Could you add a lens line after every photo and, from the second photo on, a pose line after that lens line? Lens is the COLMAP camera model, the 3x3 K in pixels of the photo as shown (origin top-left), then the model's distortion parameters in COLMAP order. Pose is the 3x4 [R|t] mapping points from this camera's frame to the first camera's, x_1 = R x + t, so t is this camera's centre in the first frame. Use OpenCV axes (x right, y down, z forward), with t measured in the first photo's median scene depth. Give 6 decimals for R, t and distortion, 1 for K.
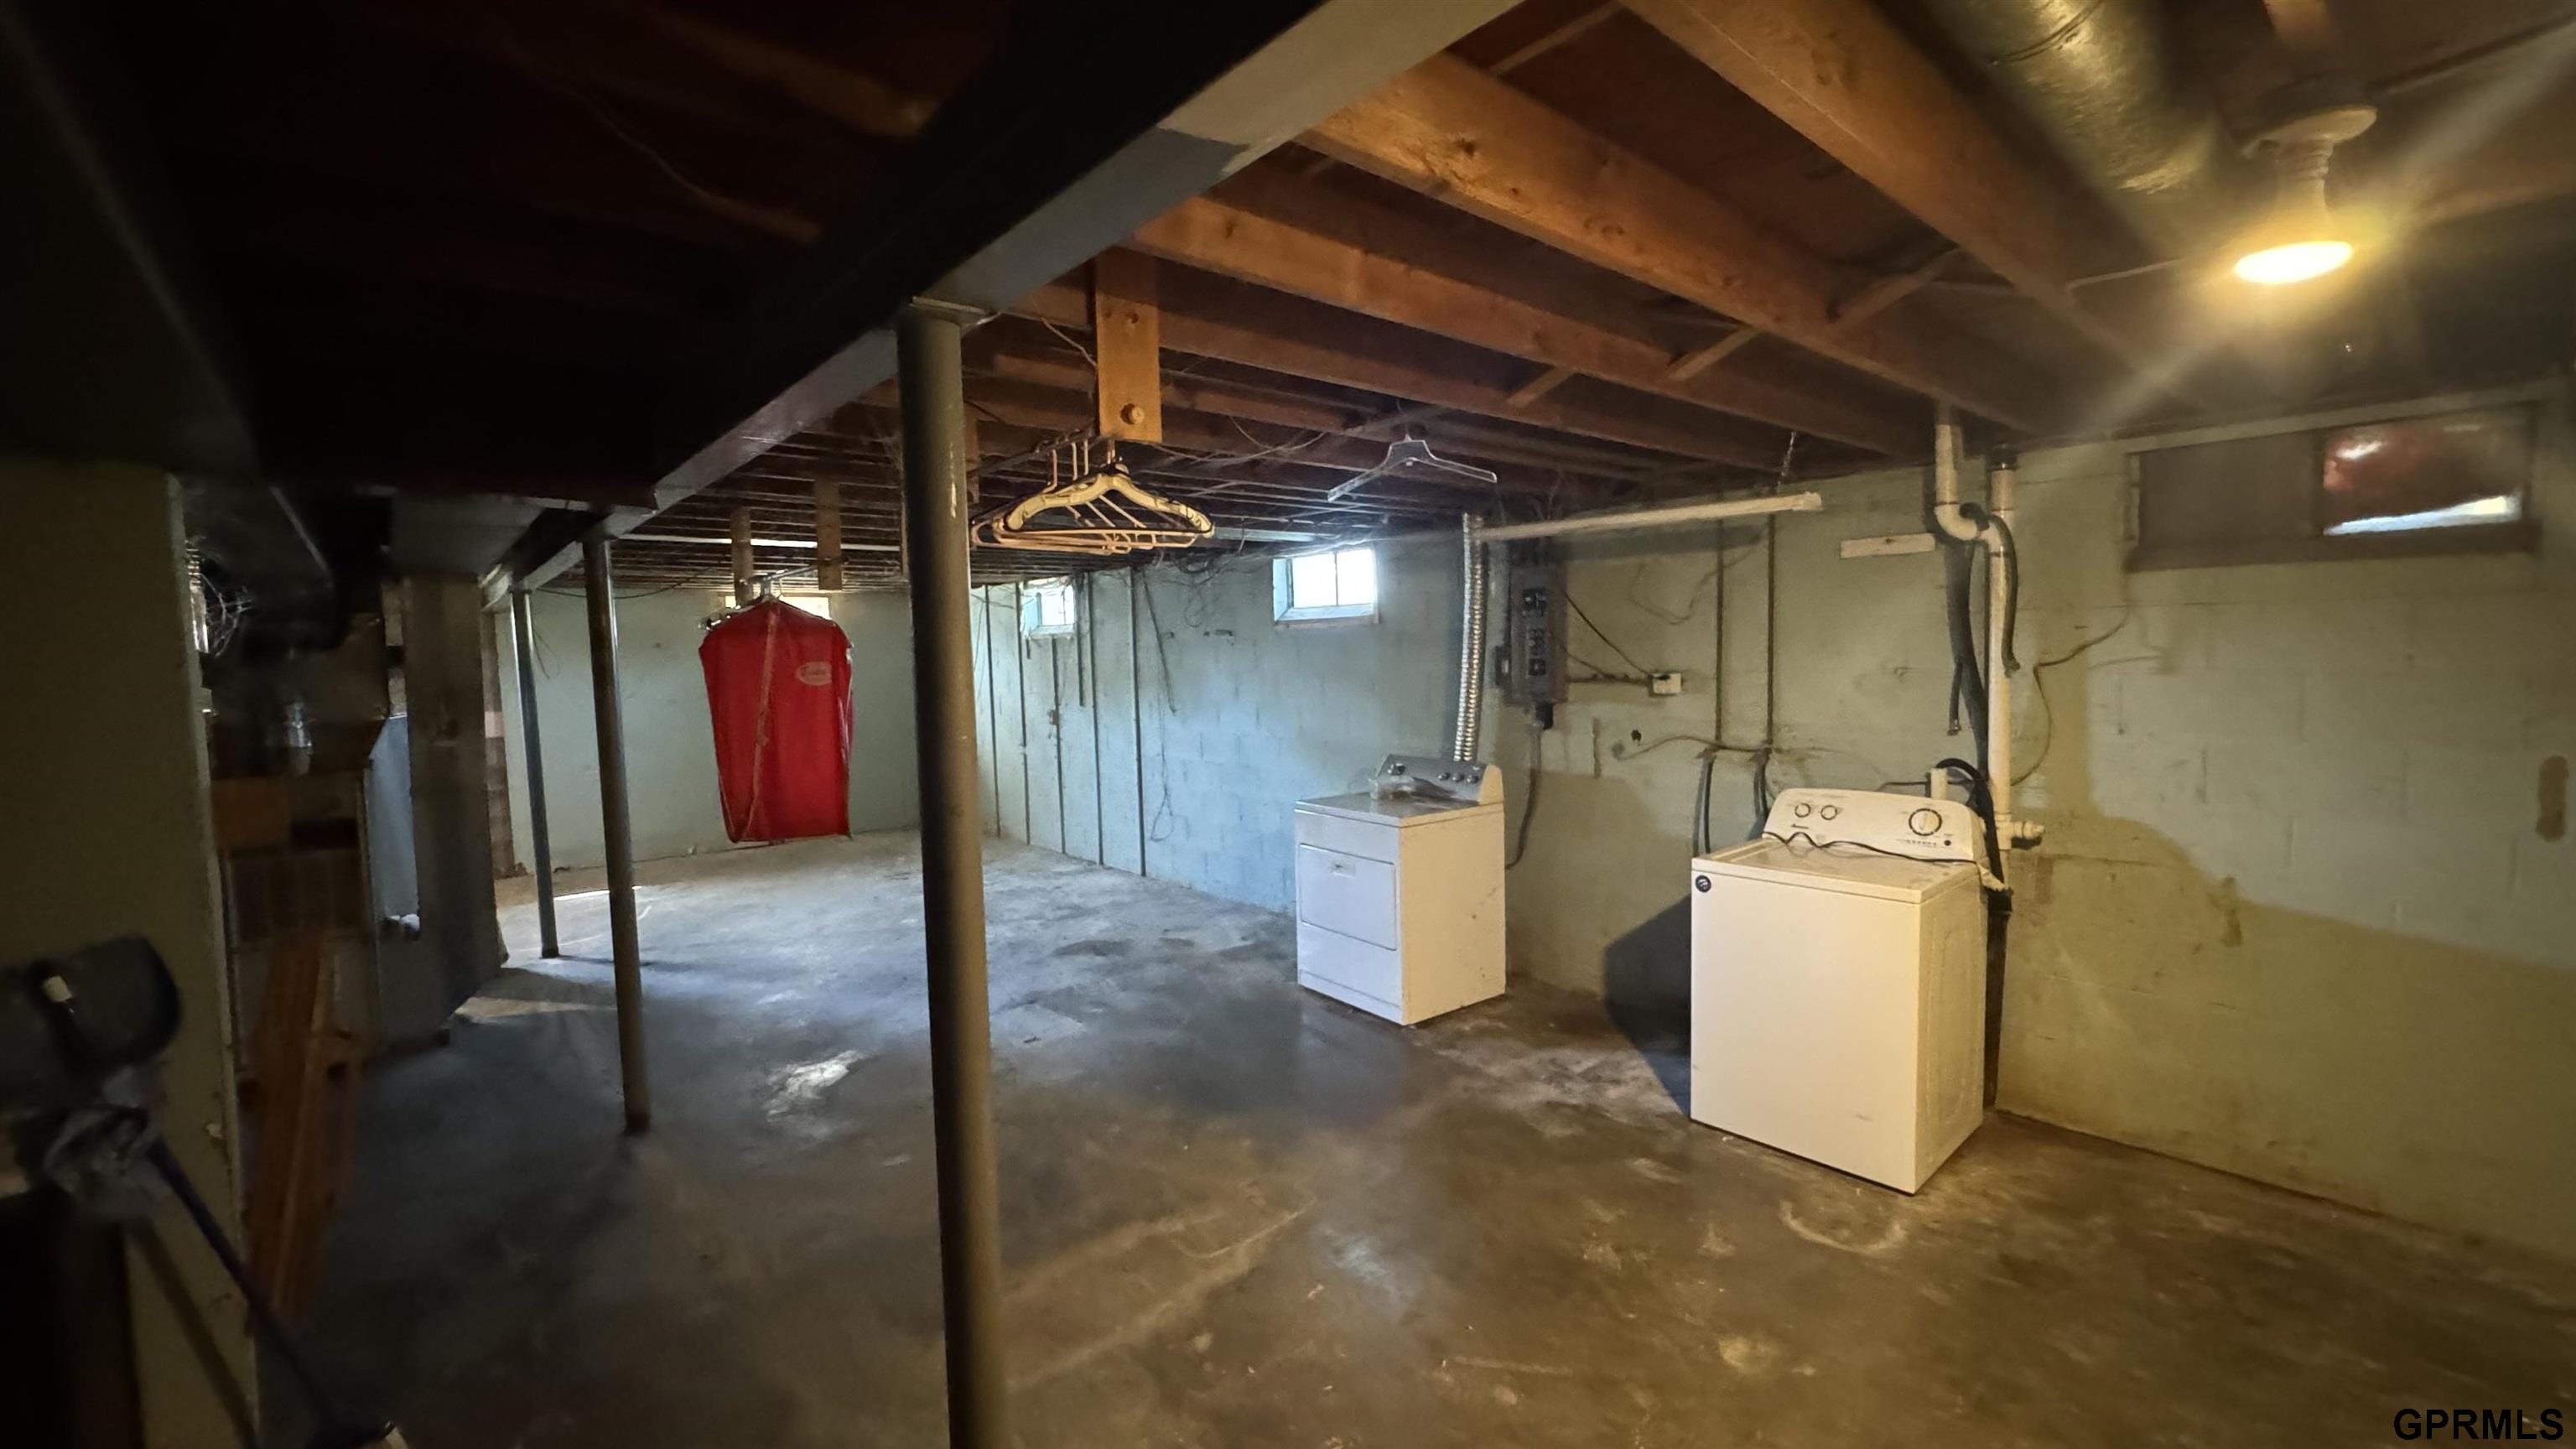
lens RADIAL K [[1024.1, 0, 1291.8], [0, 1024.1, 721.1], [0, 0, 1]] dist [-0.003282, 0.000576]
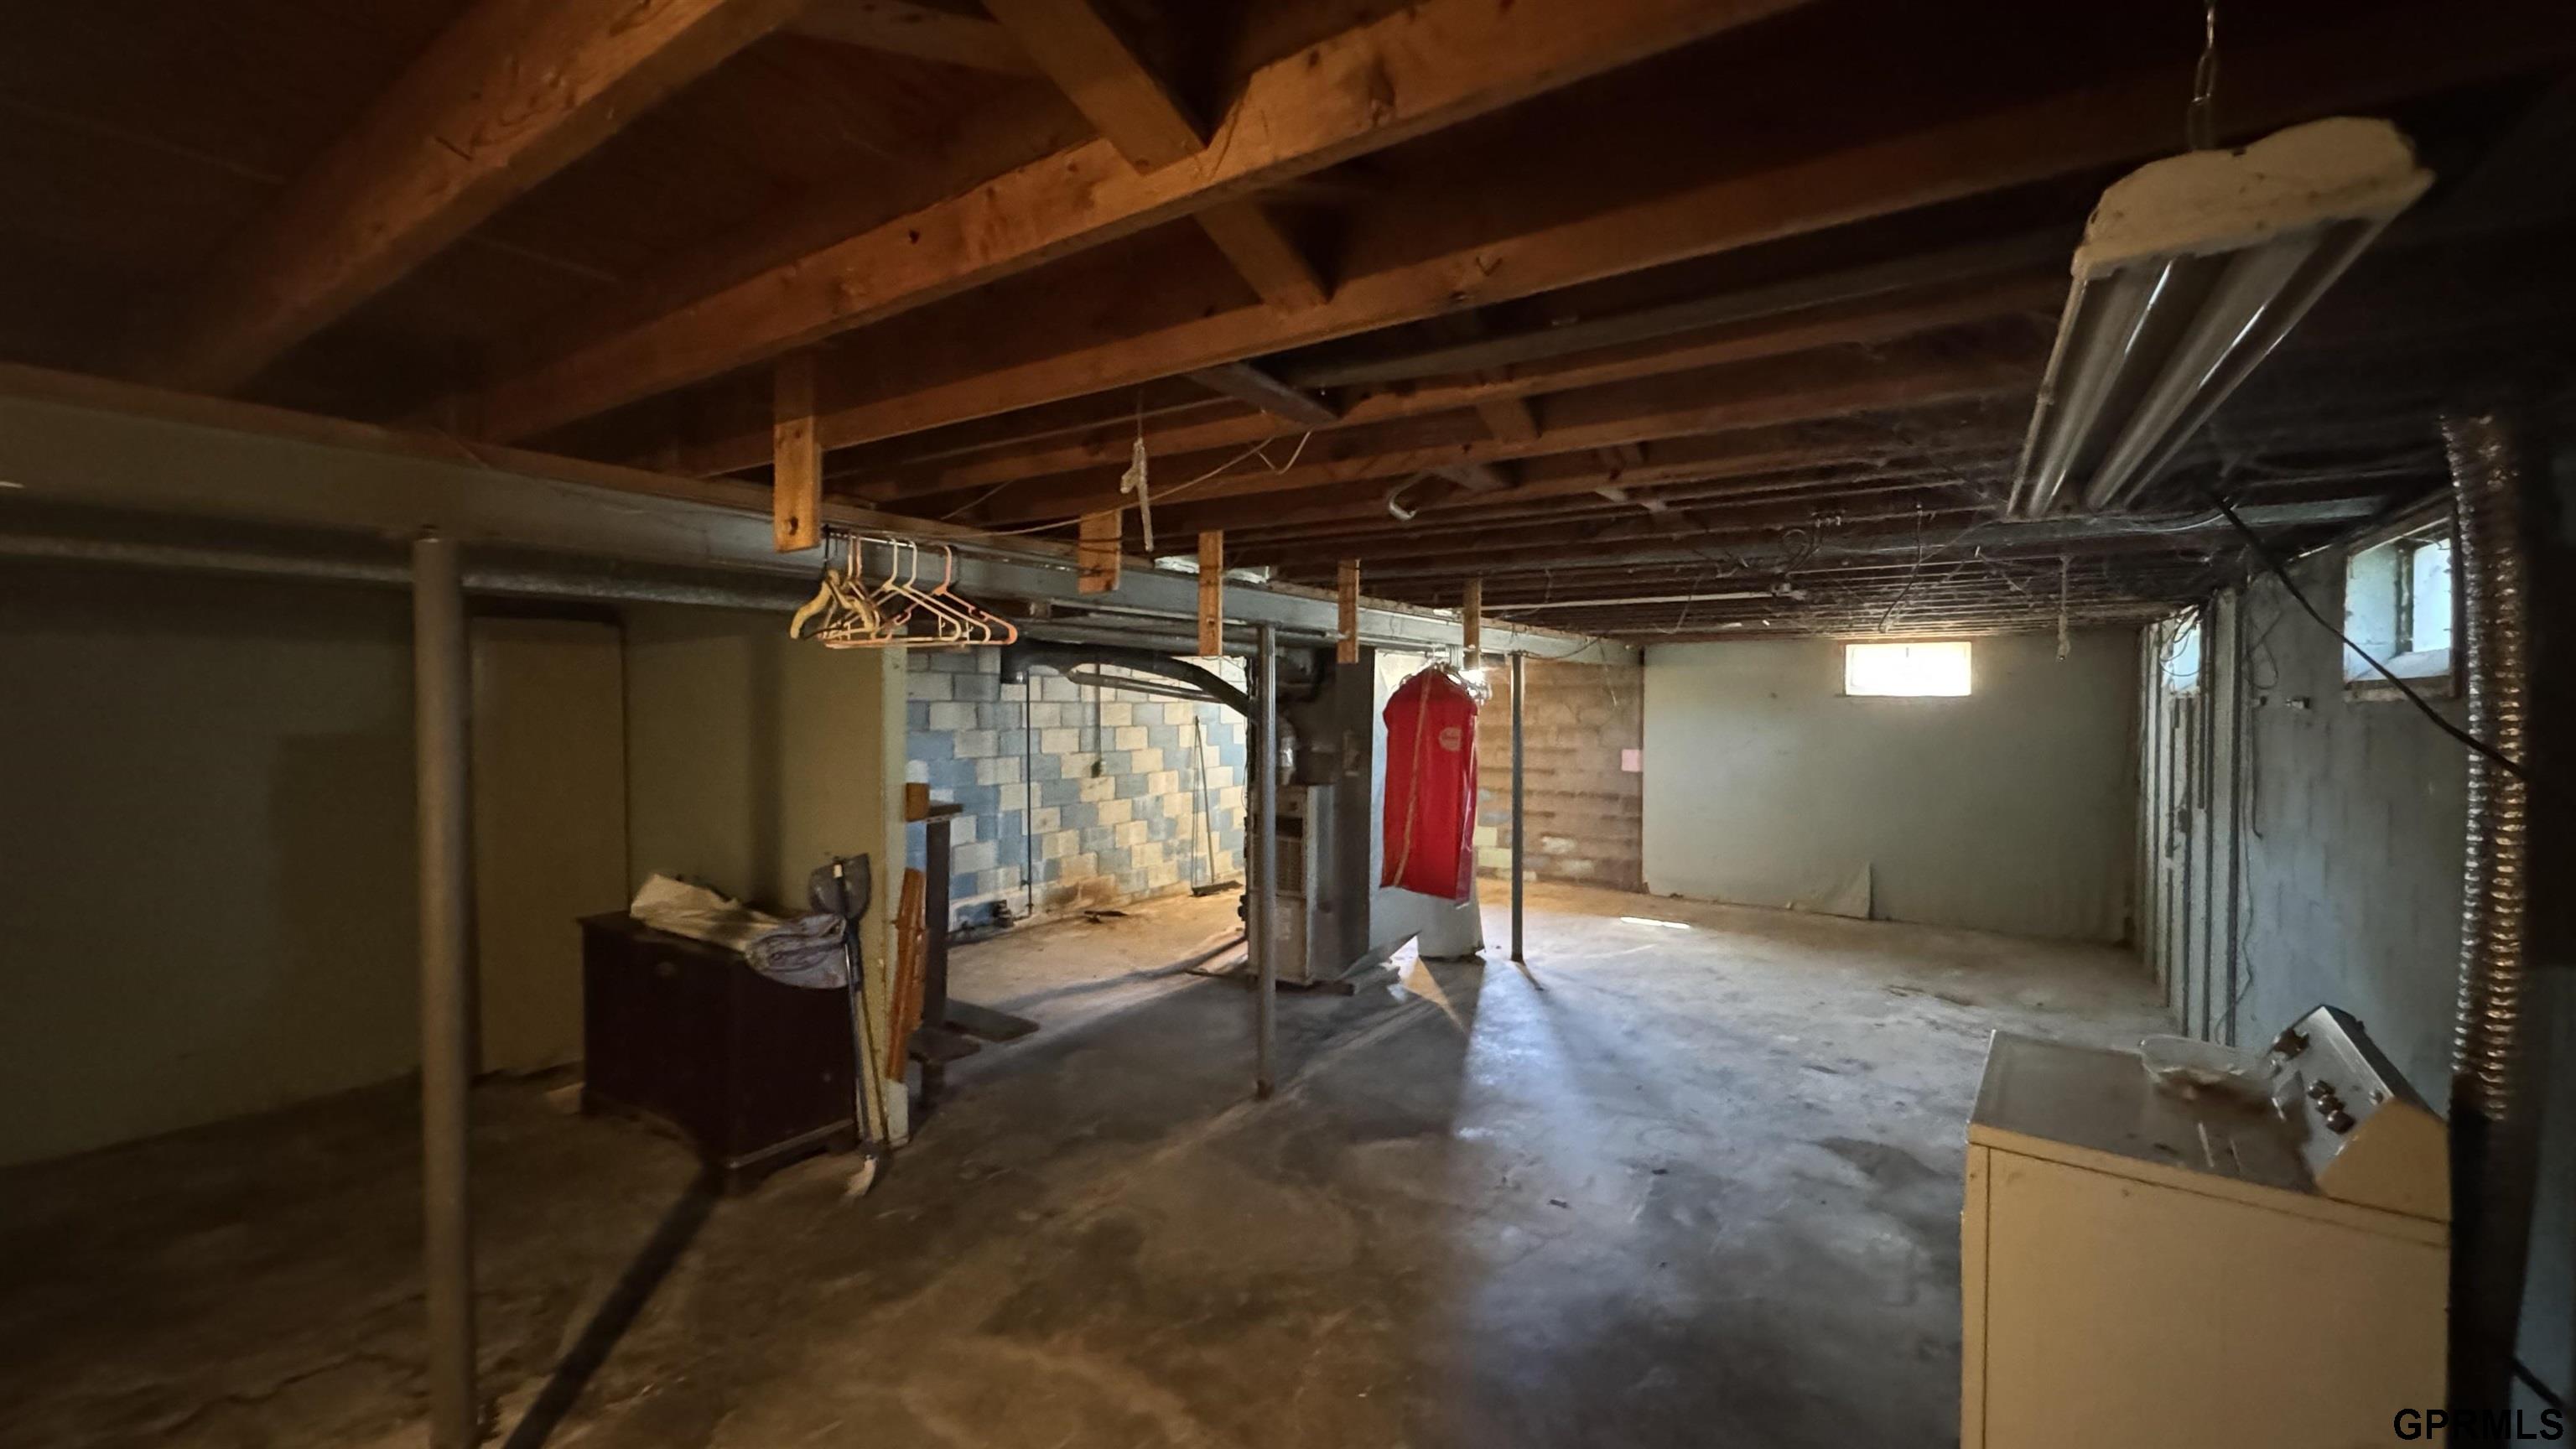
lens RADIAL K [[1024.1, 0, 1287.4], [0, 1024.1, 711.0], [0, 0, 1]] dist [-0.003282, 0.000576]
pose [[0.270180, 0.033152, -0.962239, 0.441325], [-0.078983, 0.996802, 0.012166, -0.068459], [0.959565, 0.072714, 0.271935, 0.524126]]
